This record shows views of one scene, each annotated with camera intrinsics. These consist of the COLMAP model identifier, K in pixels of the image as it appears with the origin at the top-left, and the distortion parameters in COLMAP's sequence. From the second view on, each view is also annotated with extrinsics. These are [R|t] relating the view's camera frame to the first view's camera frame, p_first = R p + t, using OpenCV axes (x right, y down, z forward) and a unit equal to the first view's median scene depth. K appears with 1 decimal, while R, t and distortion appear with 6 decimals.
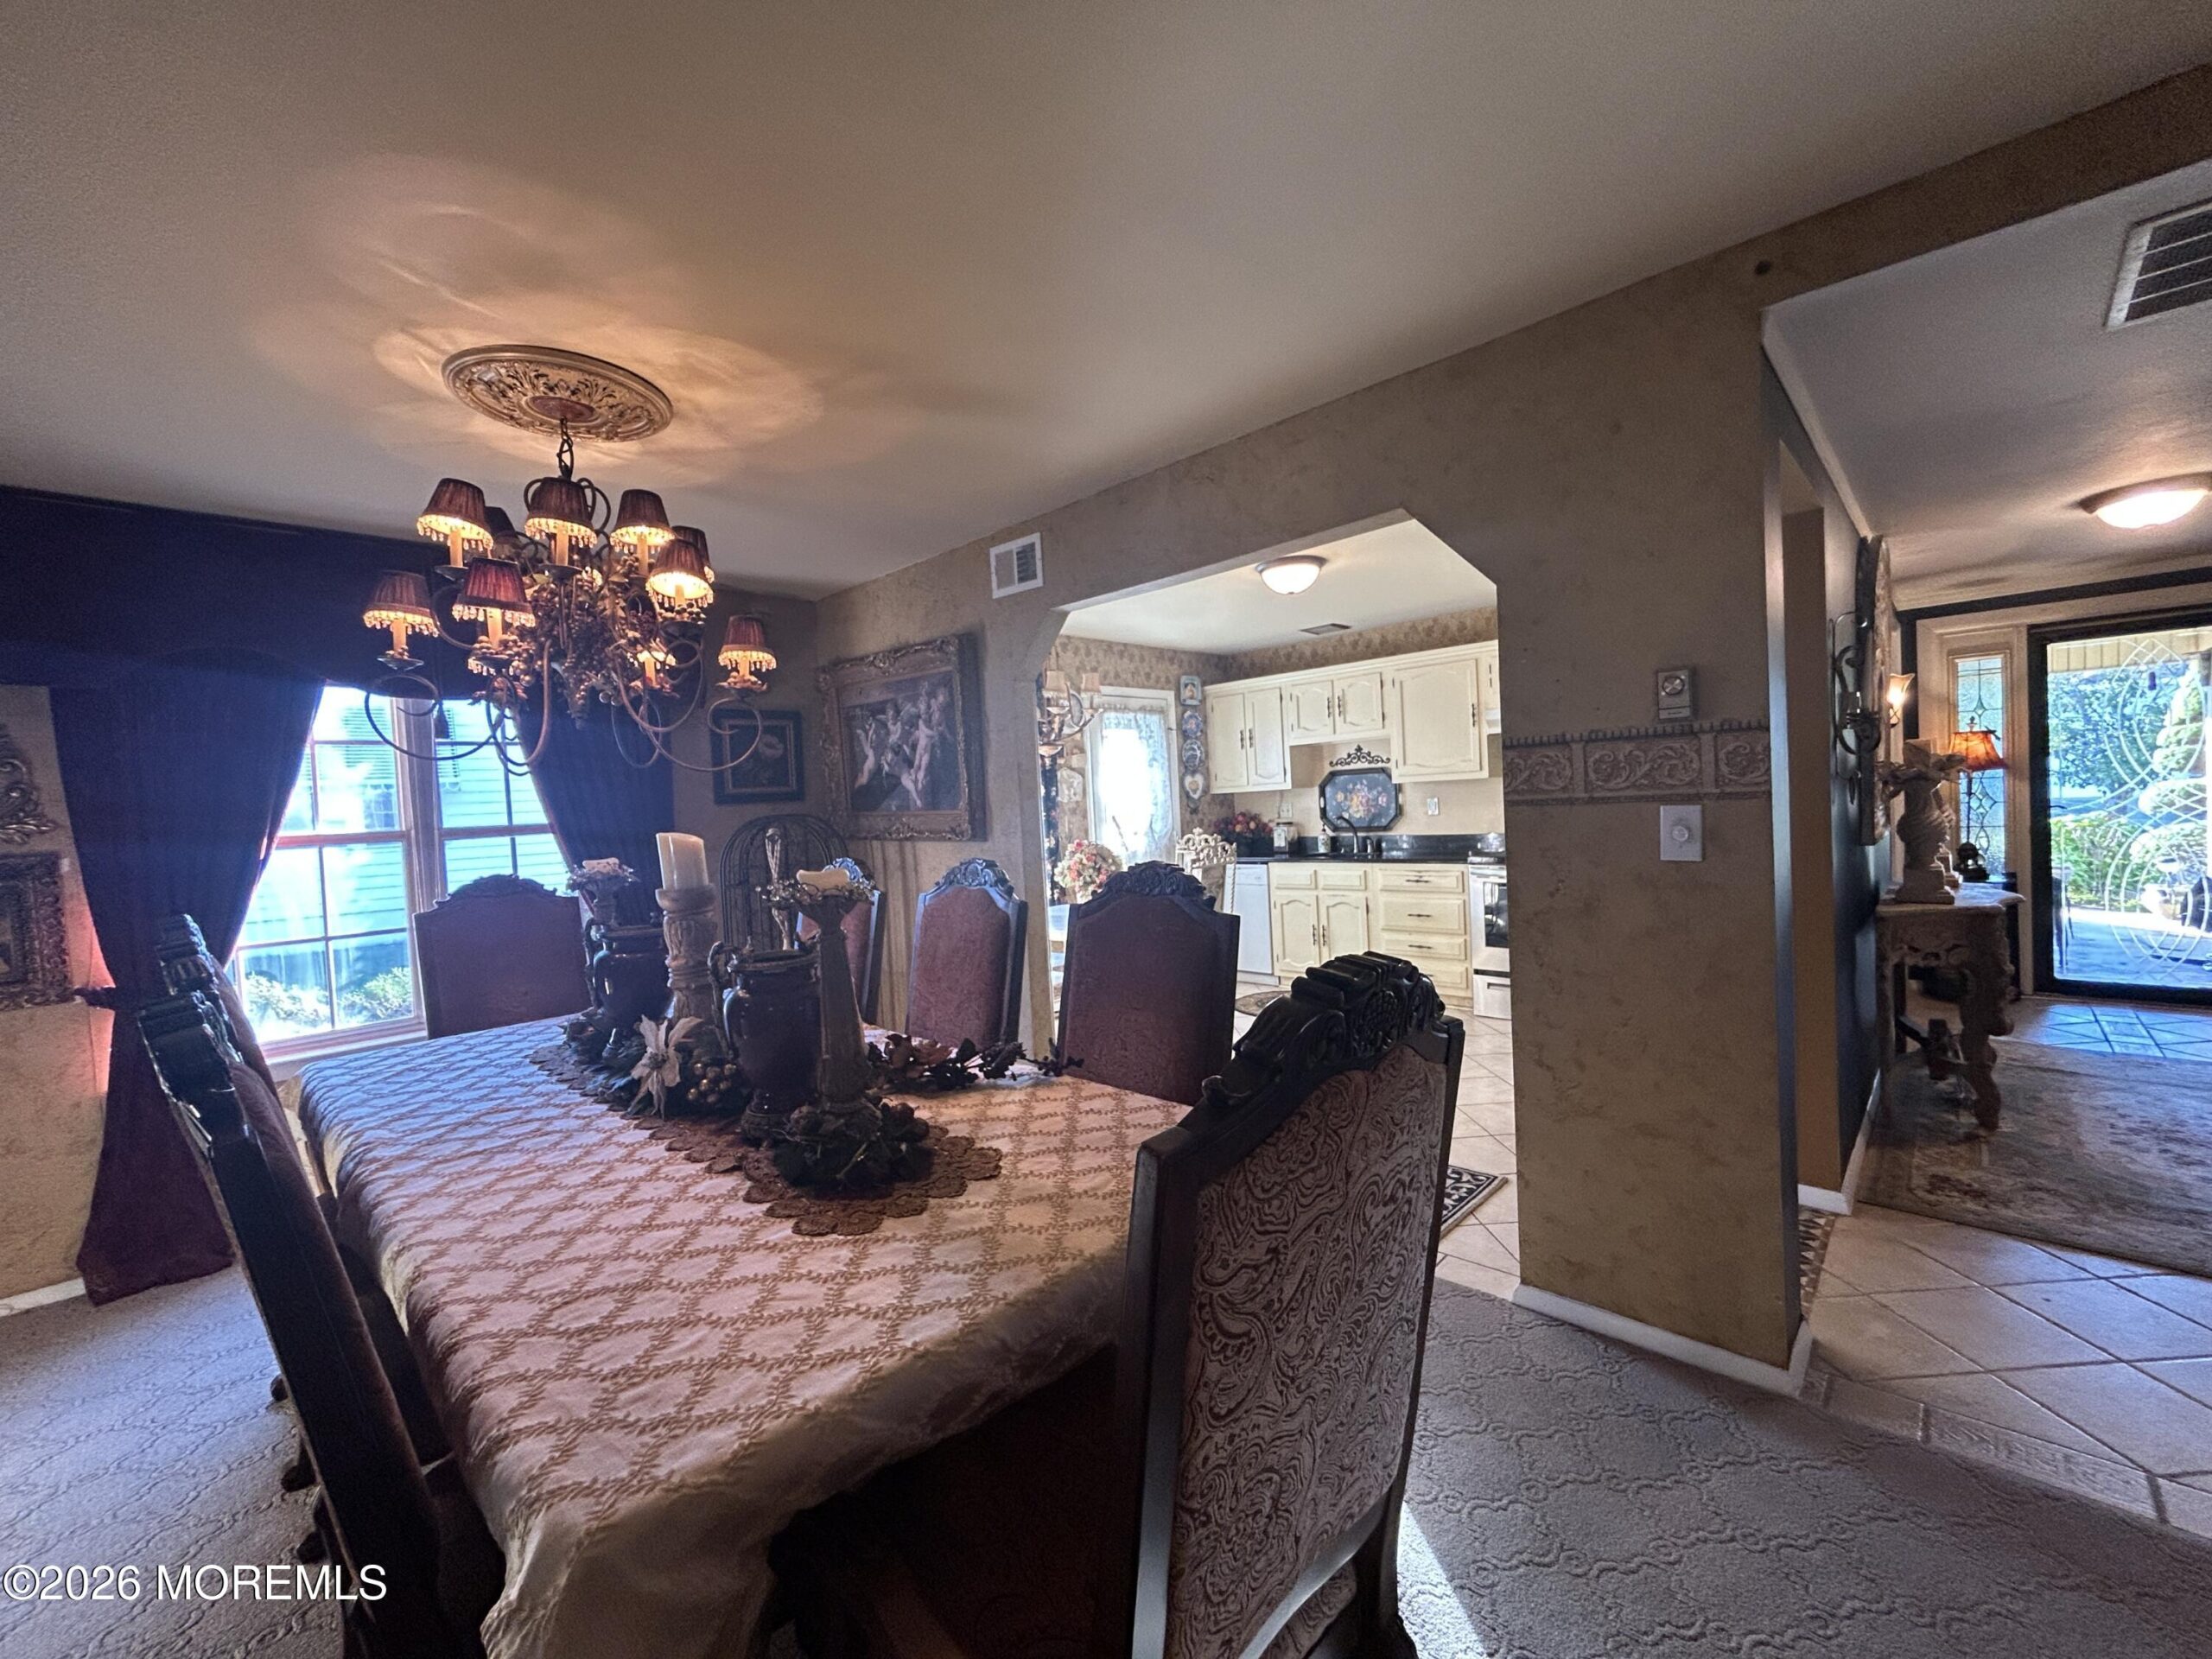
lens RADIAL K [[905.6, 0, 1106.9], [0, 905.6, 830.1], [0, 0, 1]] dist [-0.002394, -0.000379]
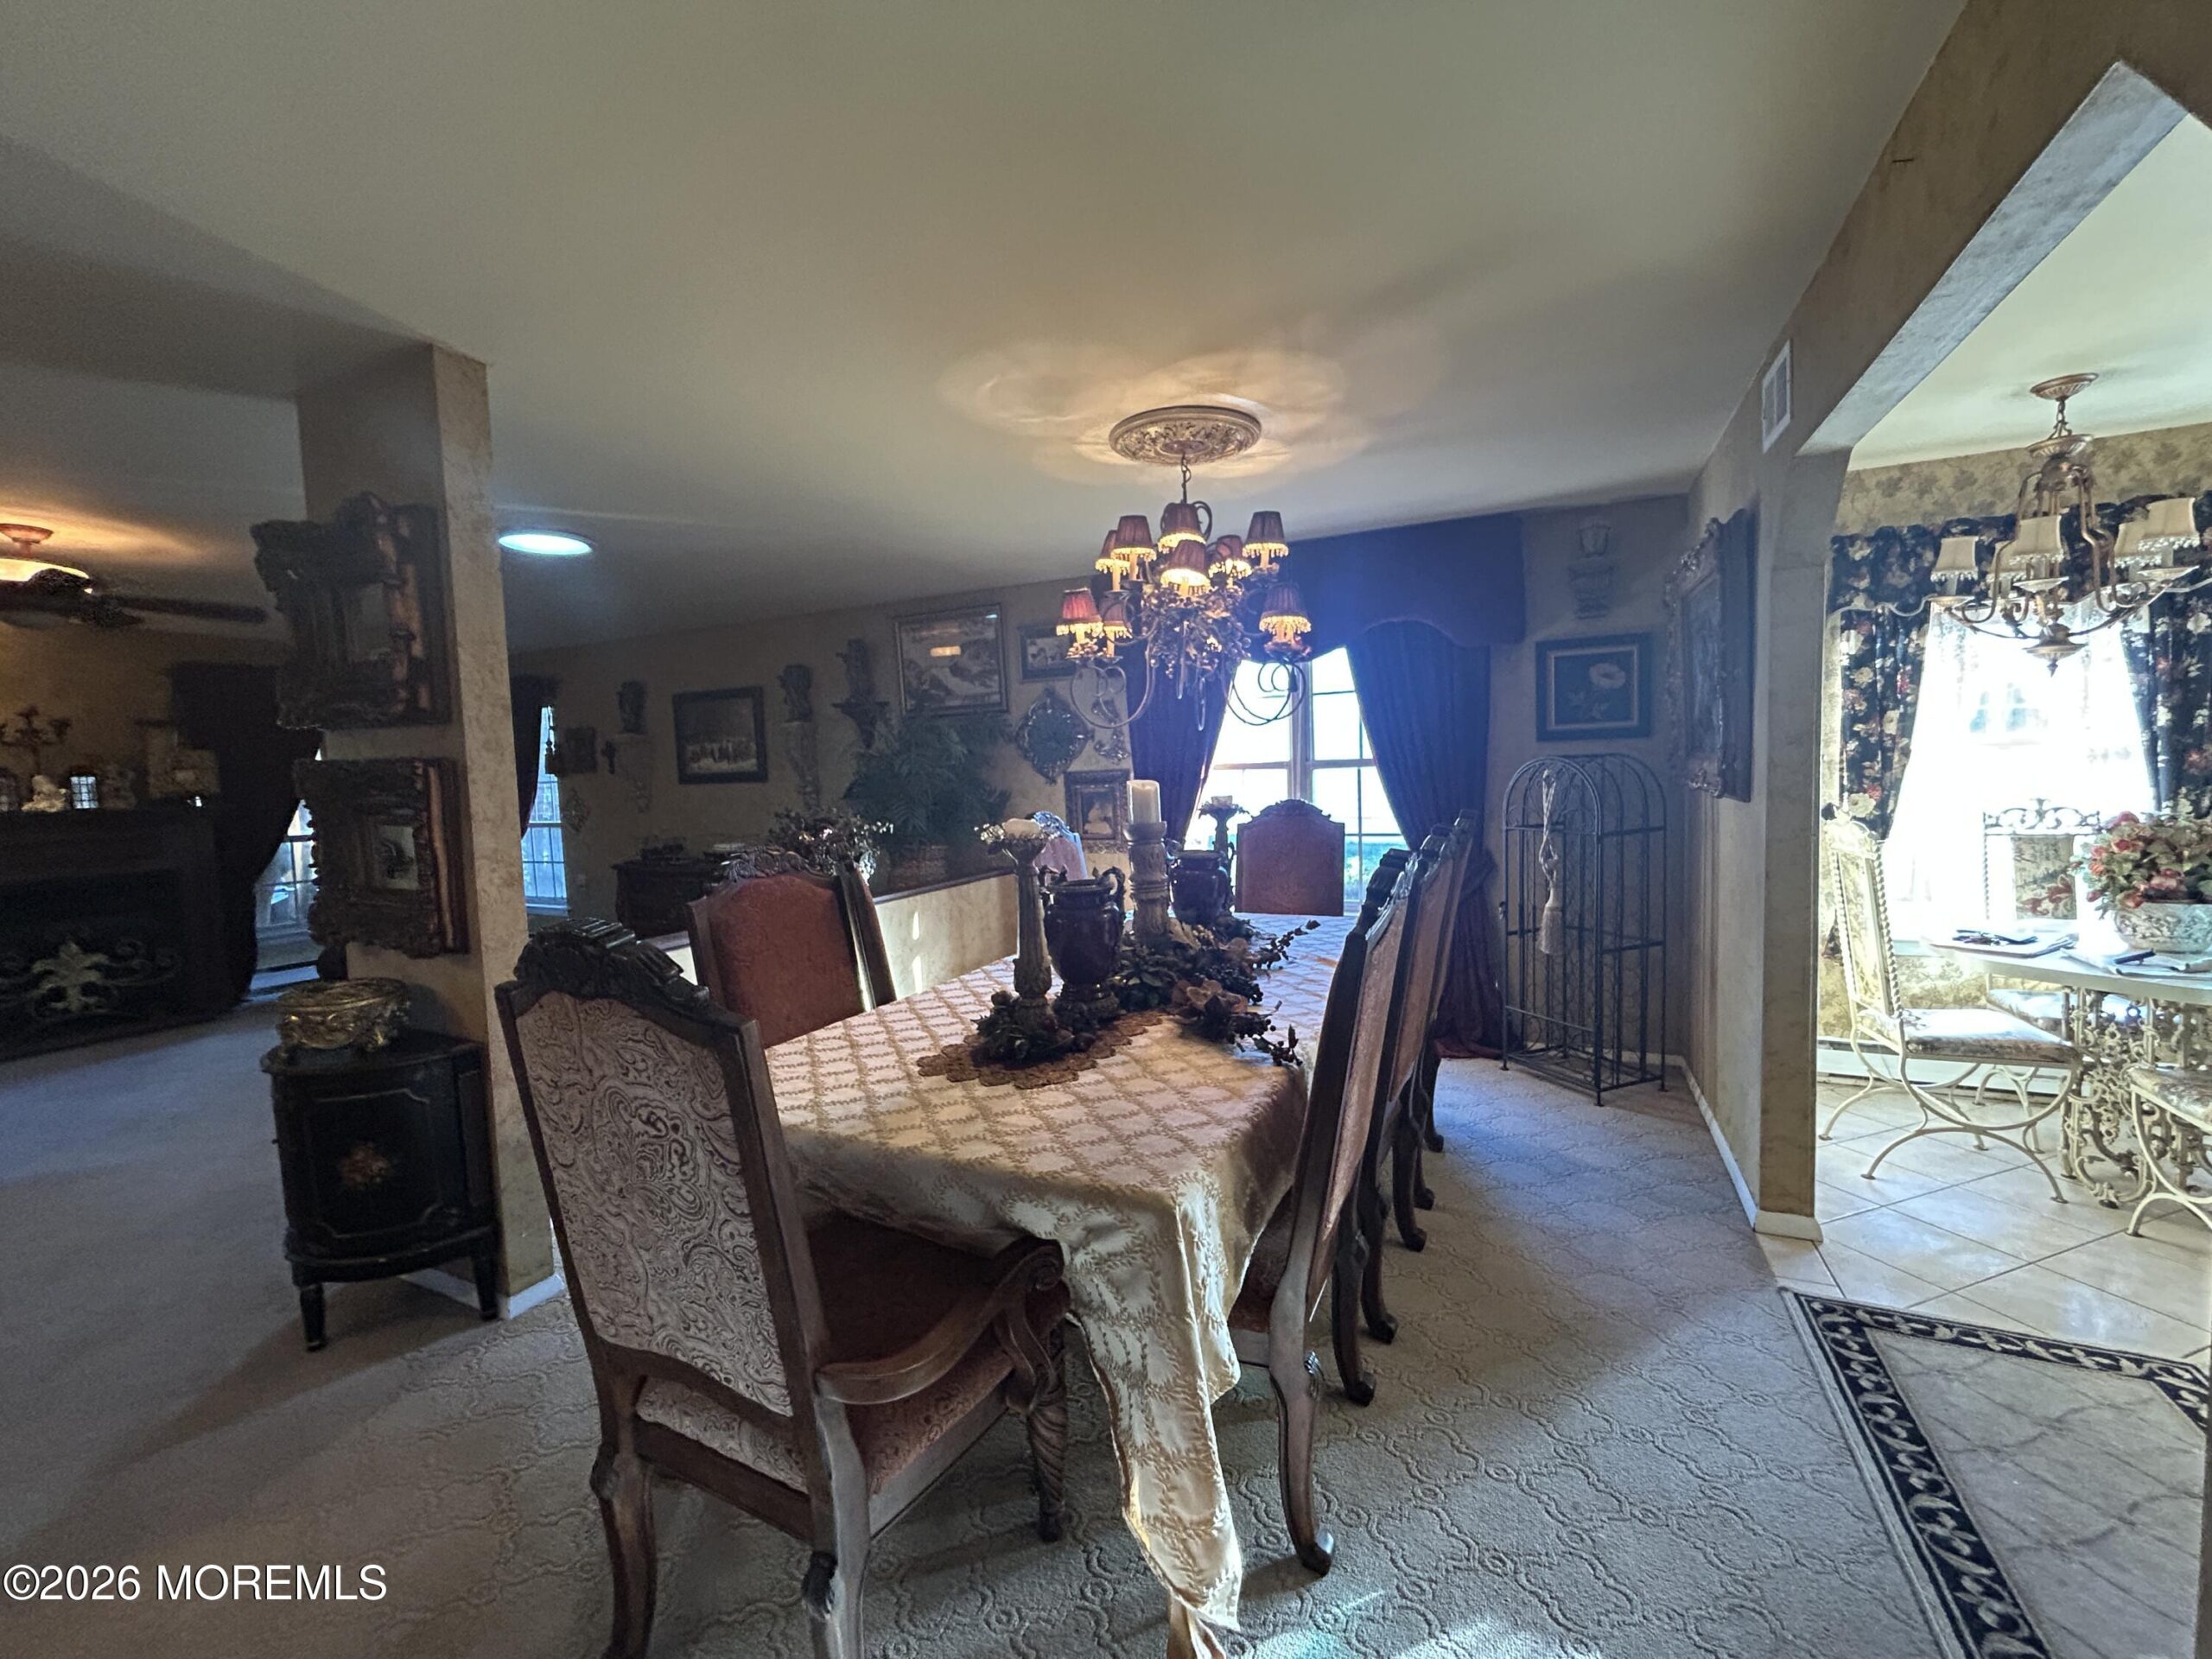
lens RADIAL K [[905.6, 0, 1101.1], [0, 905.6, 830.2], [0, 0, 1]] dist [-0.002394, -0.000379]
pose [[0.308984, 0.107111, -0.945017, 0.872079], [-0.015919, 0.994081, 0.107467, -0.076269], [0.950934, -0.018162, 0.308860, 0.639148]]
